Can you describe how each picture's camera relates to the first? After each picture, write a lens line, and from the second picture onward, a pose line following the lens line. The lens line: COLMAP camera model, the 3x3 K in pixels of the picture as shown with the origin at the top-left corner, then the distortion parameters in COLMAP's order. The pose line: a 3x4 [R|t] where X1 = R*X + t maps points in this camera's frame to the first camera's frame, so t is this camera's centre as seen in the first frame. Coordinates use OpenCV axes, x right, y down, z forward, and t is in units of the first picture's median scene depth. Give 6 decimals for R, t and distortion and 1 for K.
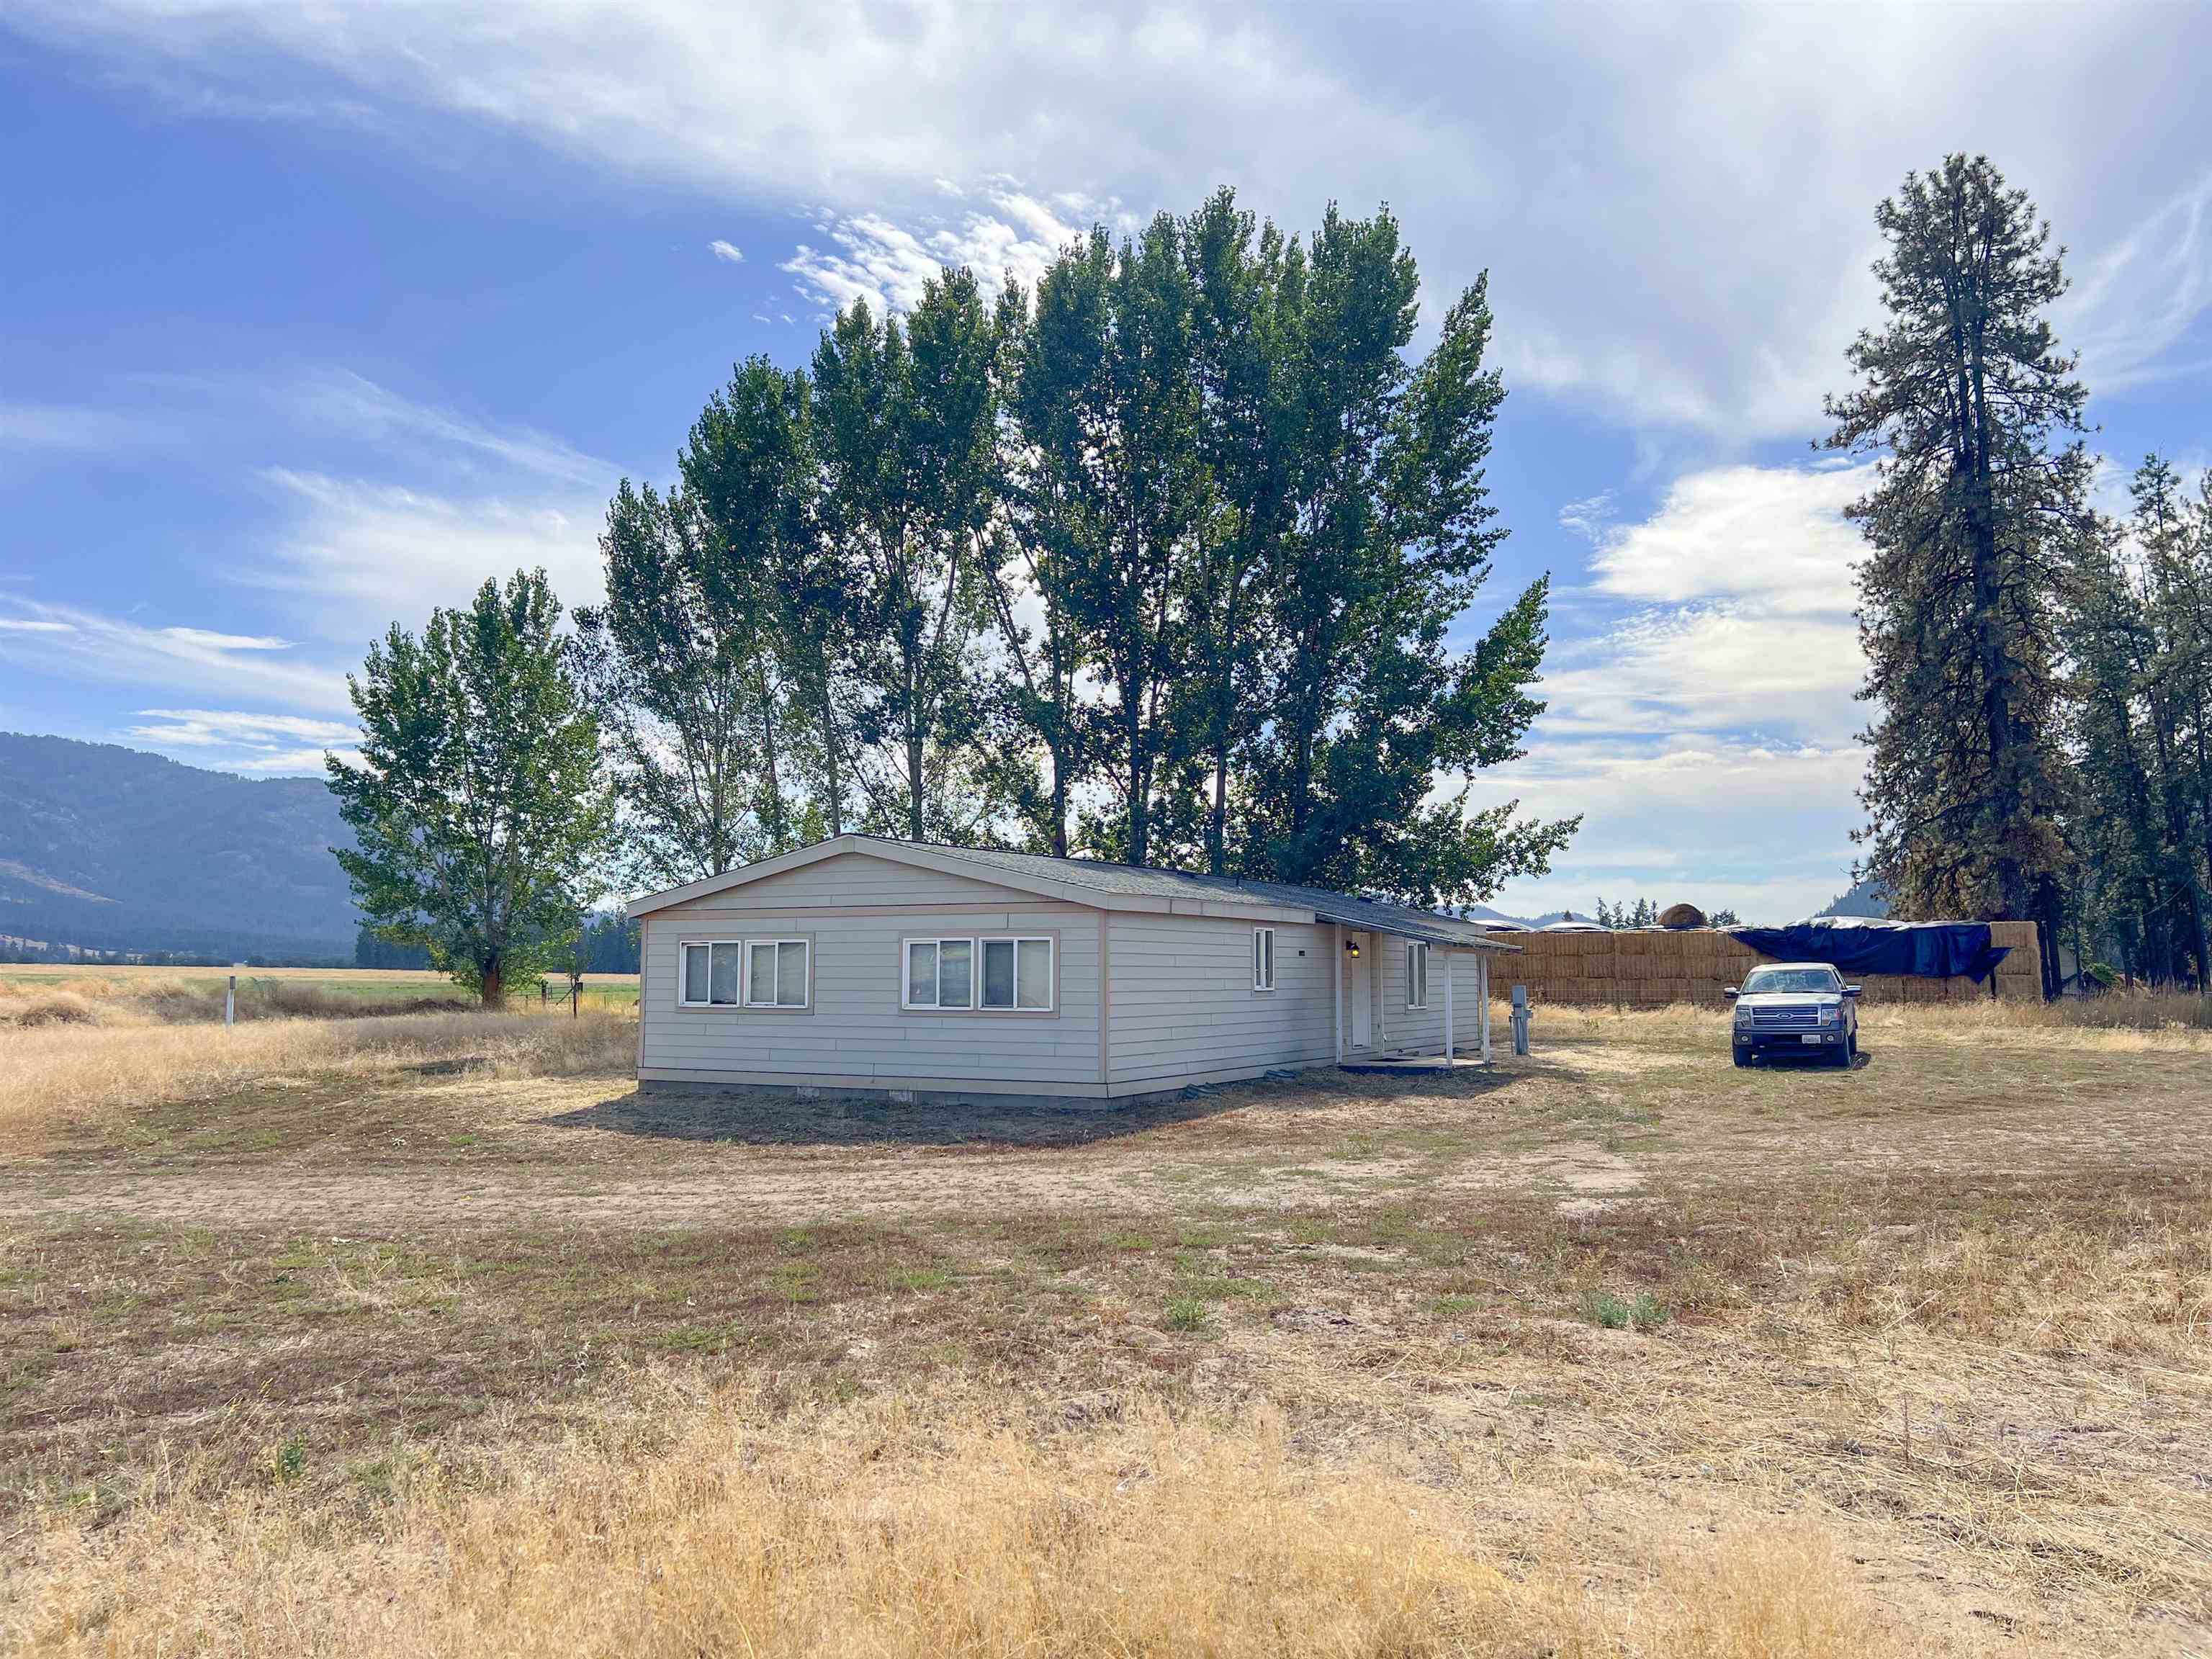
lens RADIAL K [[1691.5, 0, 1082.1], [0, 1691.5, 883.6], [0, 0, 1]] dist [0.035245, 0.004995]
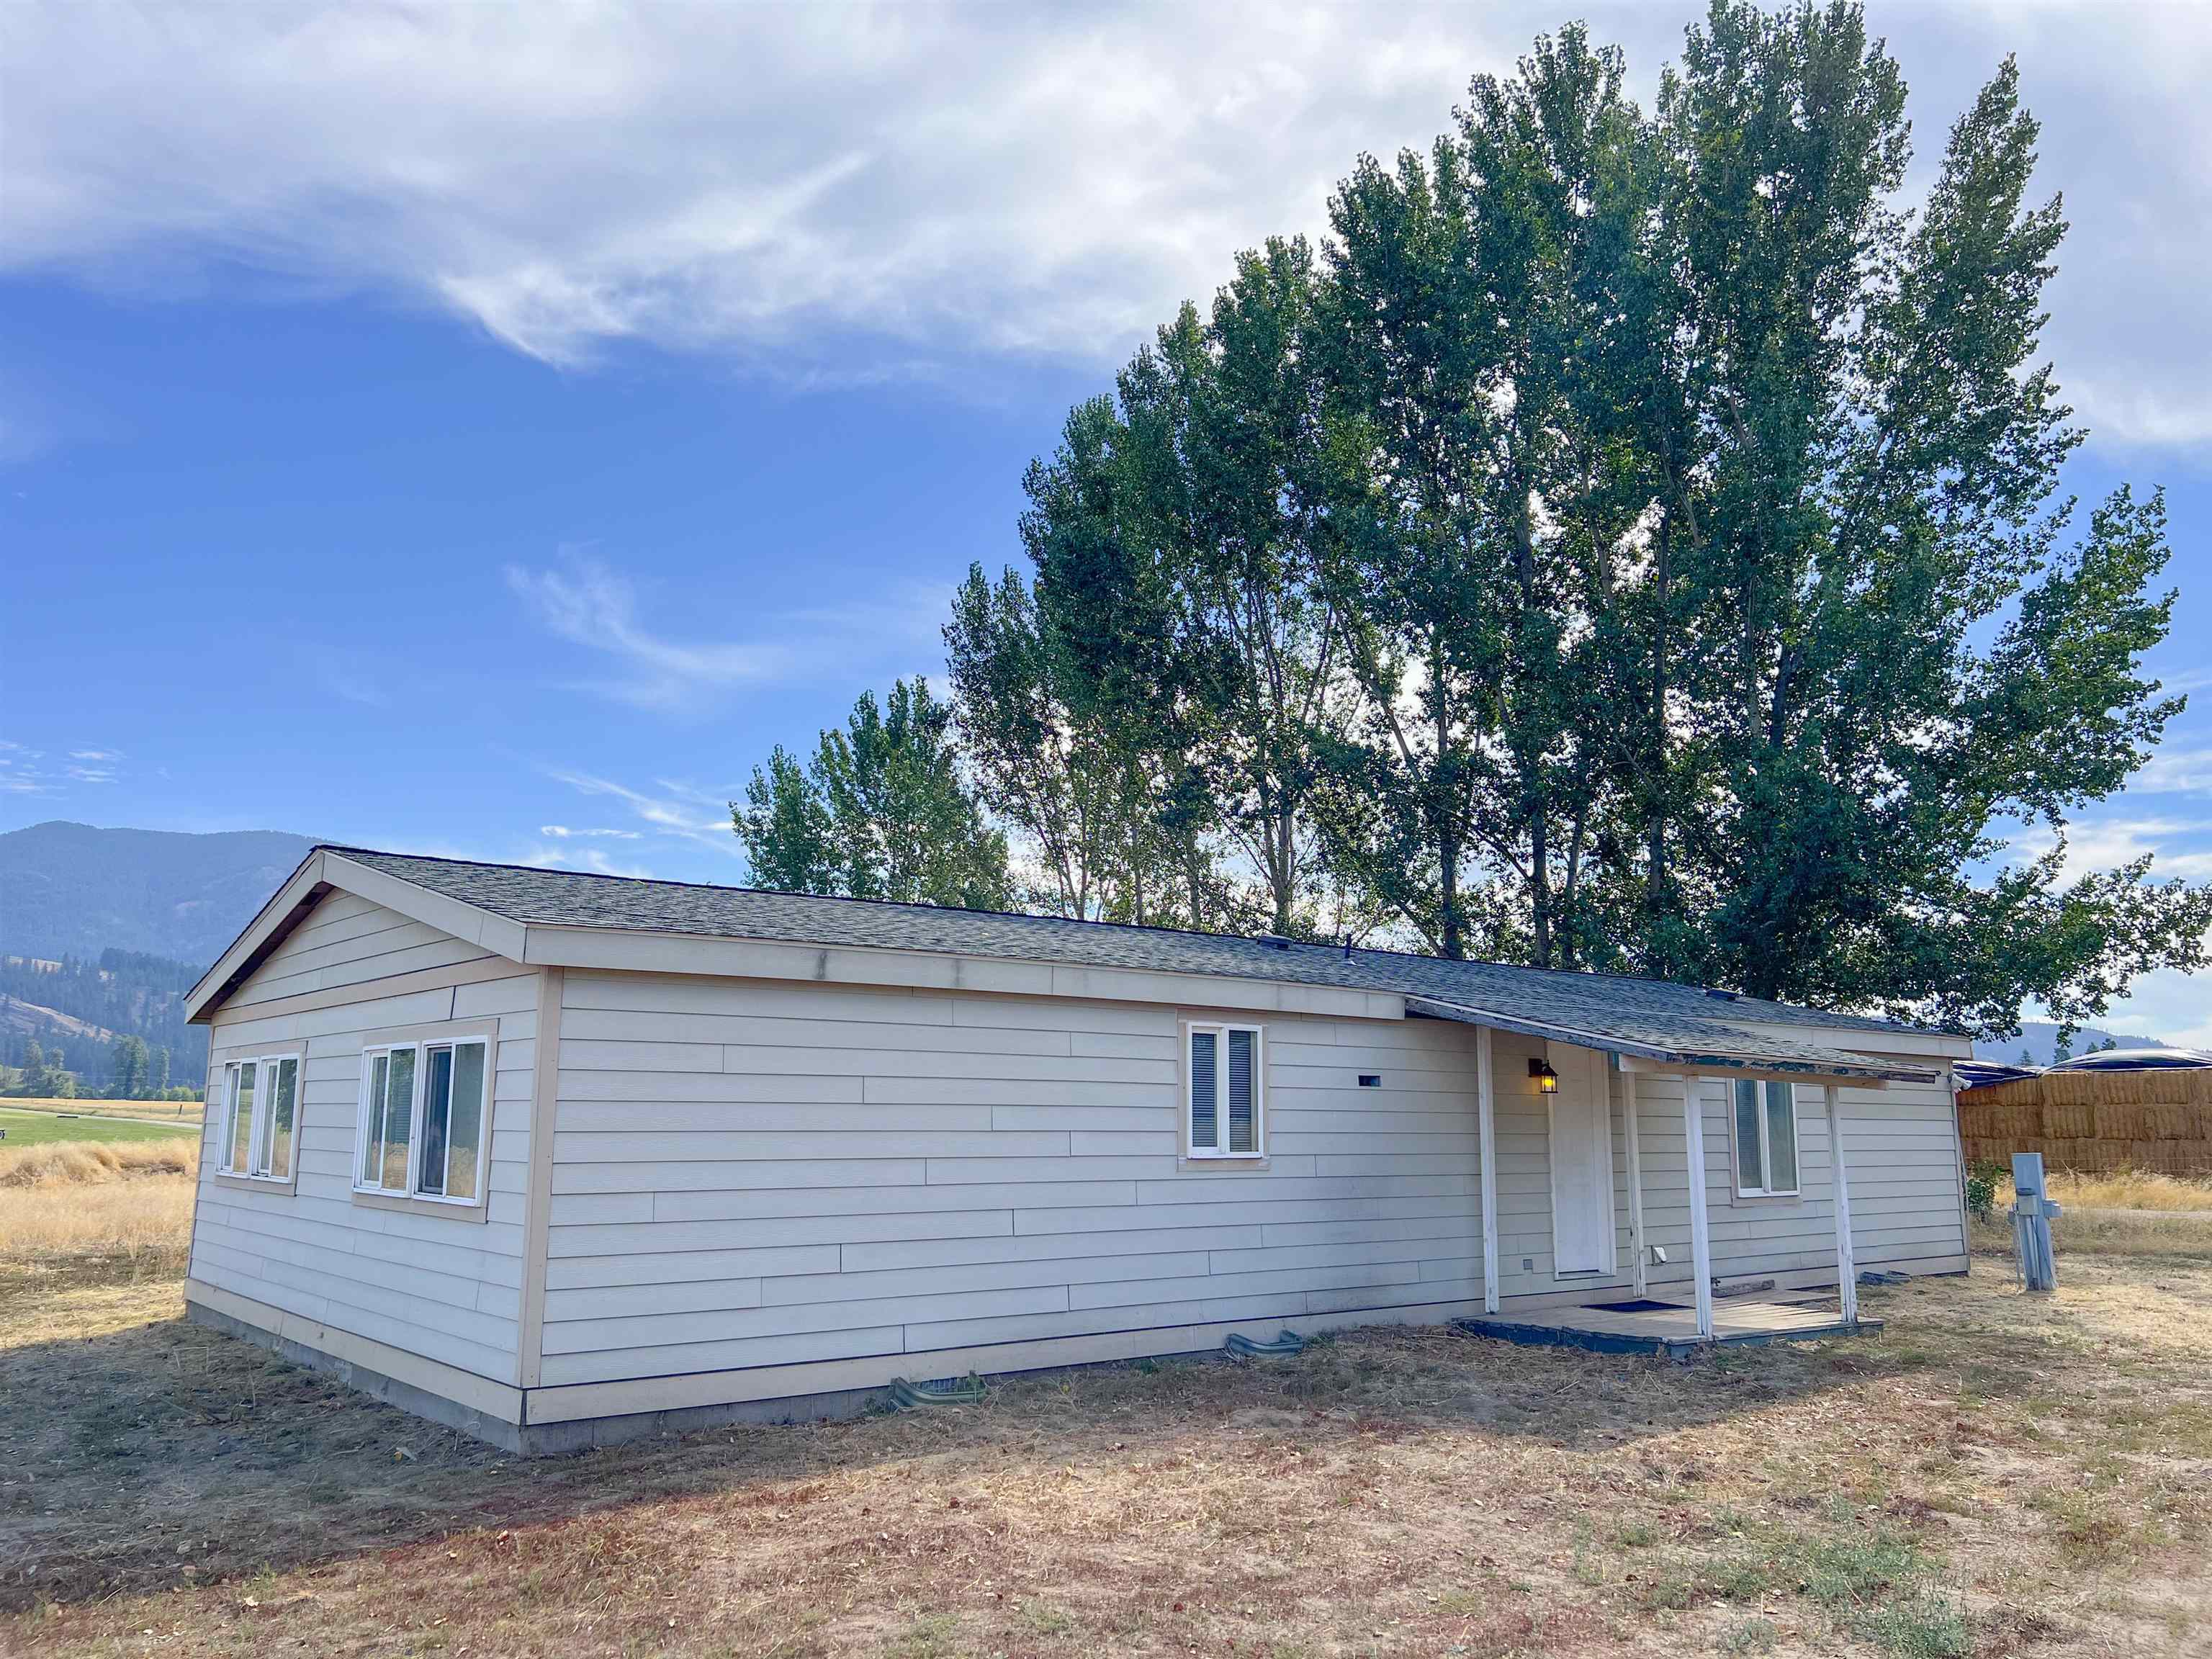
lens RADIAL K [[1691.5, 0, 994.5], [0, 1691.5, 848.2], [0, 0, 1]] dist [0.035245, 0.004995]
pose [[0.921387, -0.052851, -0.385036, 0.107114], [0.011822, 0.994063, -0.108158, 0.012791], [0.388467, 0.095104, 0.916542, 0.246477]]
